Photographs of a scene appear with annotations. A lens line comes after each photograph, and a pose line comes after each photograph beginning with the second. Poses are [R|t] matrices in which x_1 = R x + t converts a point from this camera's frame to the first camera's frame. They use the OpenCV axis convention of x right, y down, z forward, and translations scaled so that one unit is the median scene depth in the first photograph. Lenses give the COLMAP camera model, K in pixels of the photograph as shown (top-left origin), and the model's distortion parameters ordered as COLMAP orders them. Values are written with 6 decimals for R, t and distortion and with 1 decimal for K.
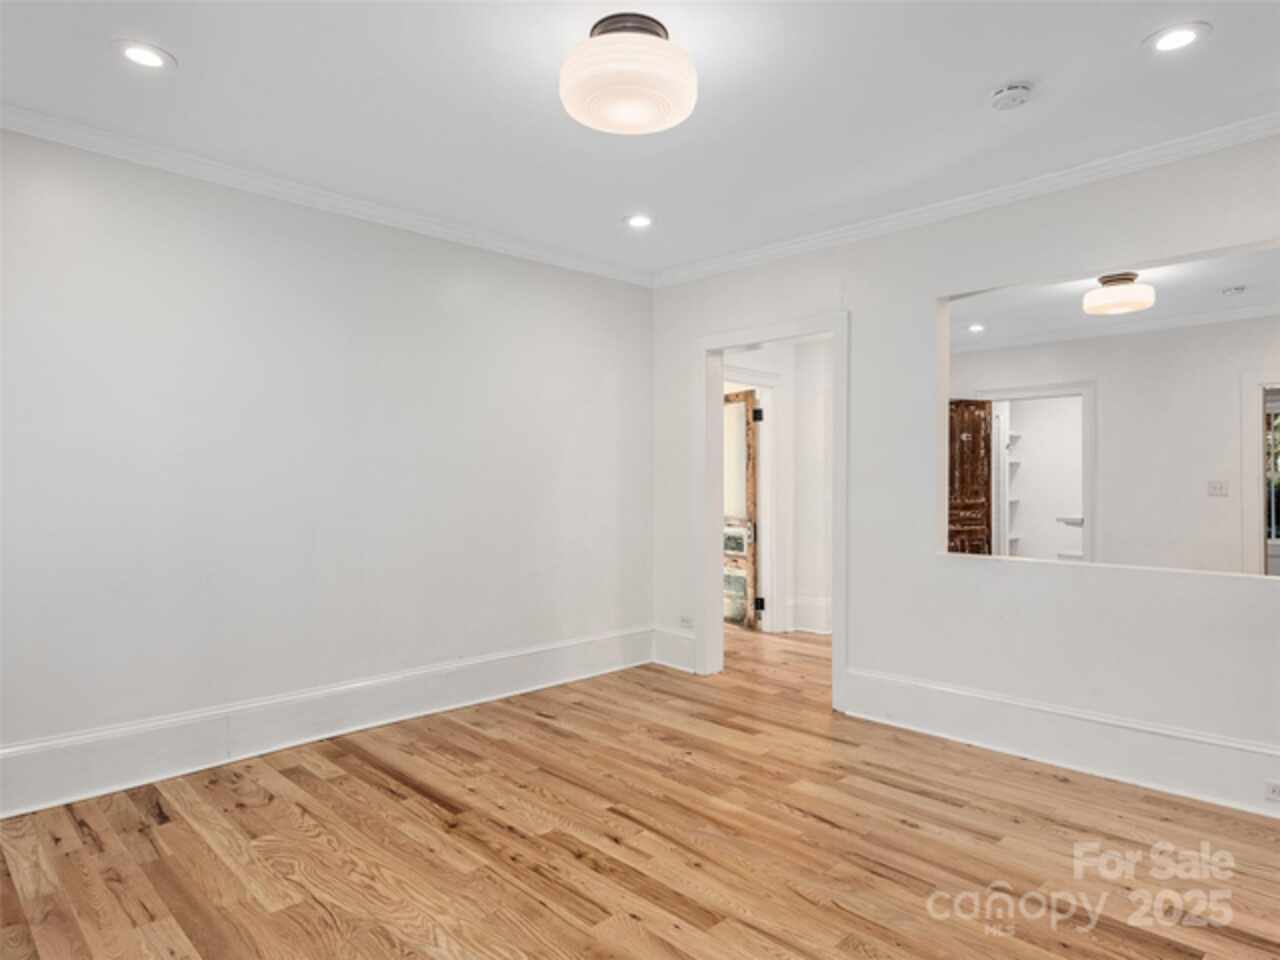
lens RADIAL K [[774.4, 0, 638.7], [0, 774.4, 482.1], [0, 0, 1]] dist [0.008439, 0.001282]
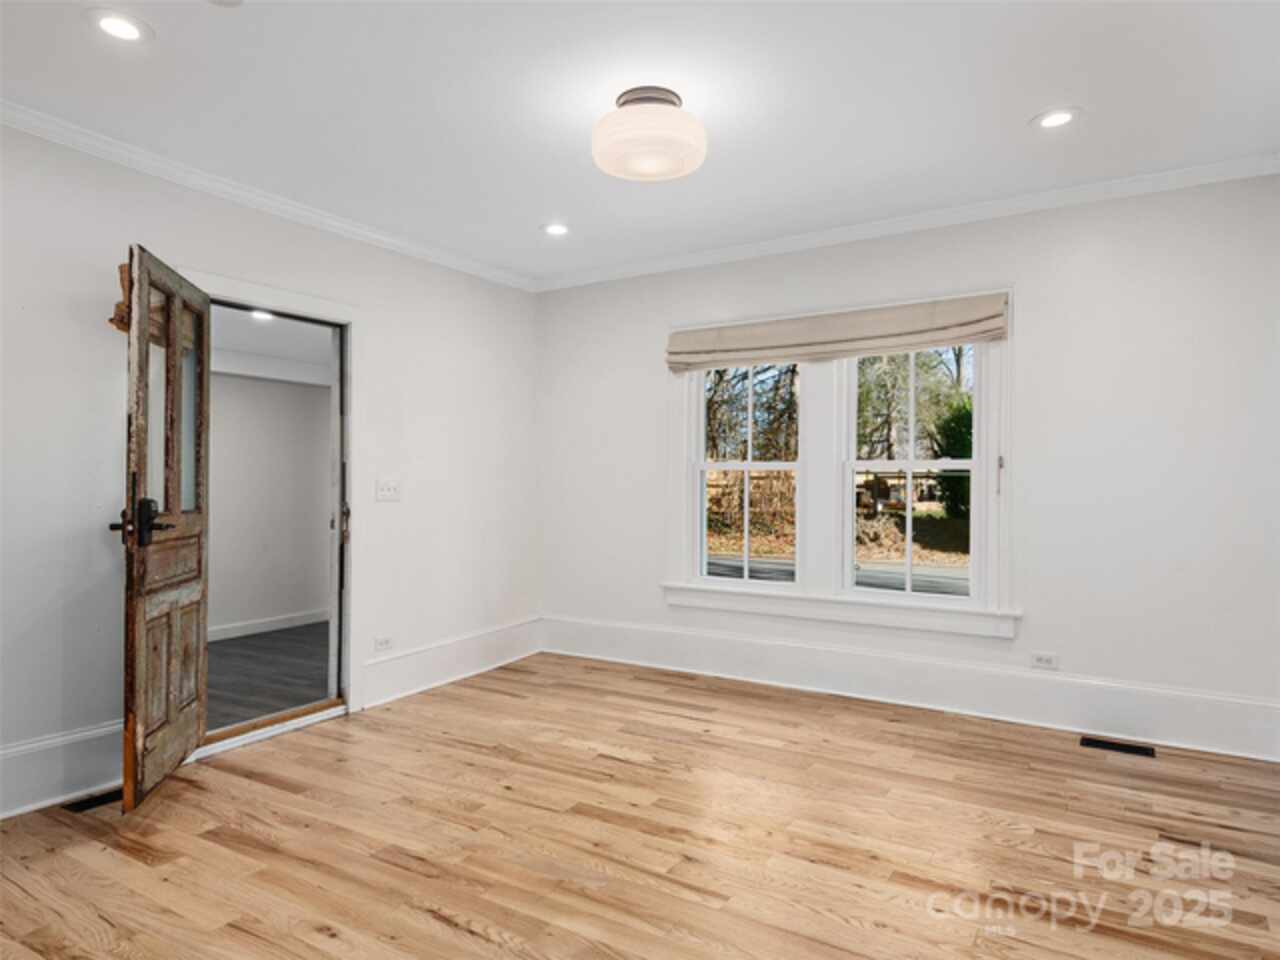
lens RADIAL K [[774.4, 0, 640.9], [0, 774.4, 475.7], [0, 0, 1]] dist [0.008439, 0.001282]
pose [[-0.968405, -0.011340, -0.249126, 0.263092], [-0.010491, 0.999934, -0.004737, 0.009526], [0.249163, -0.001974, -0.968460, 1.887324]]
